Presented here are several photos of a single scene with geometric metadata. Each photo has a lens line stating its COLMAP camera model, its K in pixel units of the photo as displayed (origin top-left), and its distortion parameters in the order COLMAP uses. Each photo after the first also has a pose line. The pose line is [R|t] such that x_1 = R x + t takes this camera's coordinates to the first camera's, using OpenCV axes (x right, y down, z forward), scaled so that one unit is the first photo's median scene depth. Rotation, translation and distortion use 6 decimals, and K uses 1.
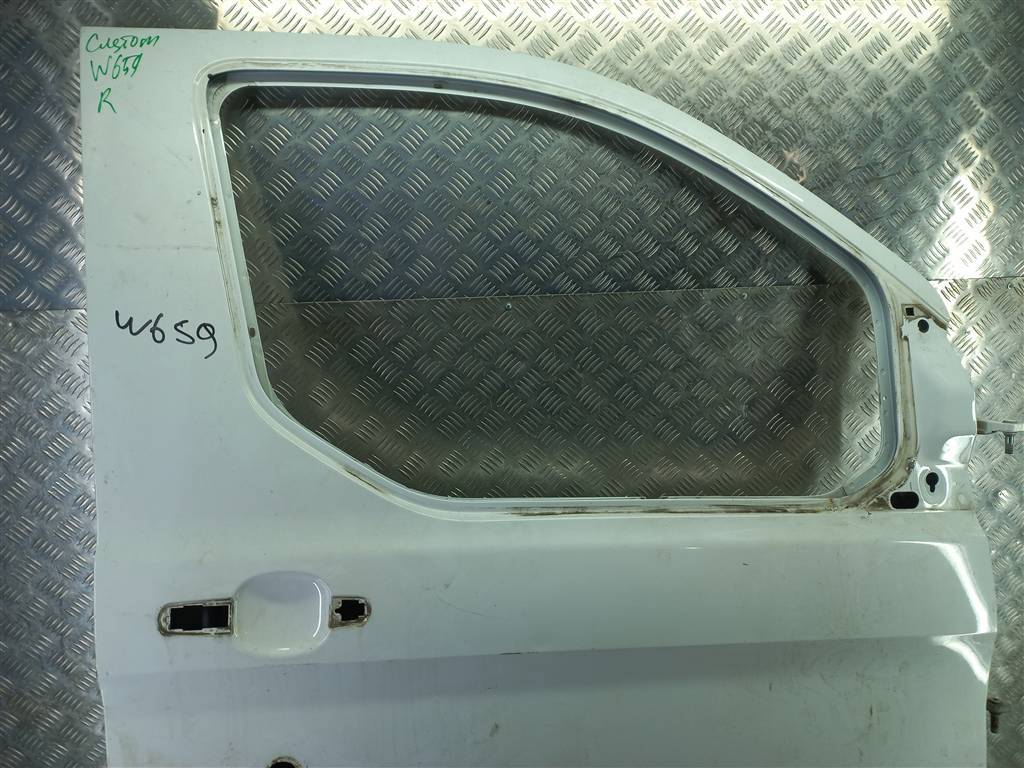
lens RADIAL K [[751.9, 0, 510.5], [0, 751.9, 383.2], [0, 0, 1]] dist [0.044133, -0.012046]
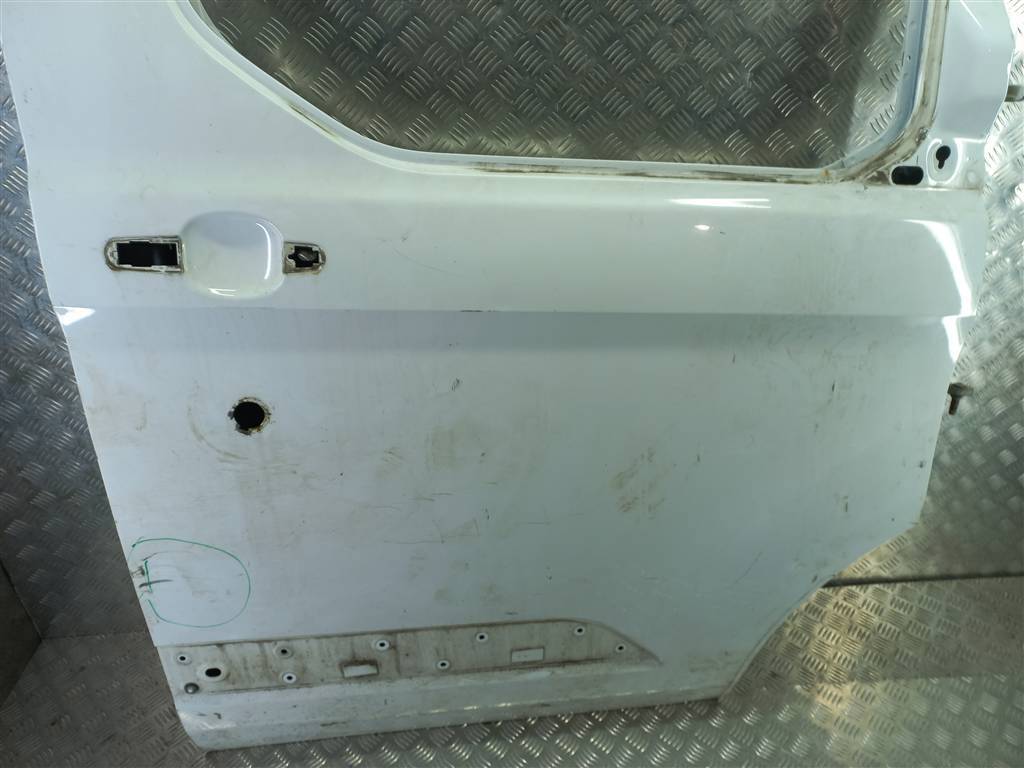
lens RADIAL K [[751.9, 0, 510.7], [0, 751.9, 391.2], [0, 0, 1]] dist [0.044133, -0.012046]
pose [[0.999372, 0.029038, -0.020295, 0.063431], [-0.021494, 0.952351, 0.304246, 0.133066], [0.028163, -0.303619, 0.952377, 0.026130]]
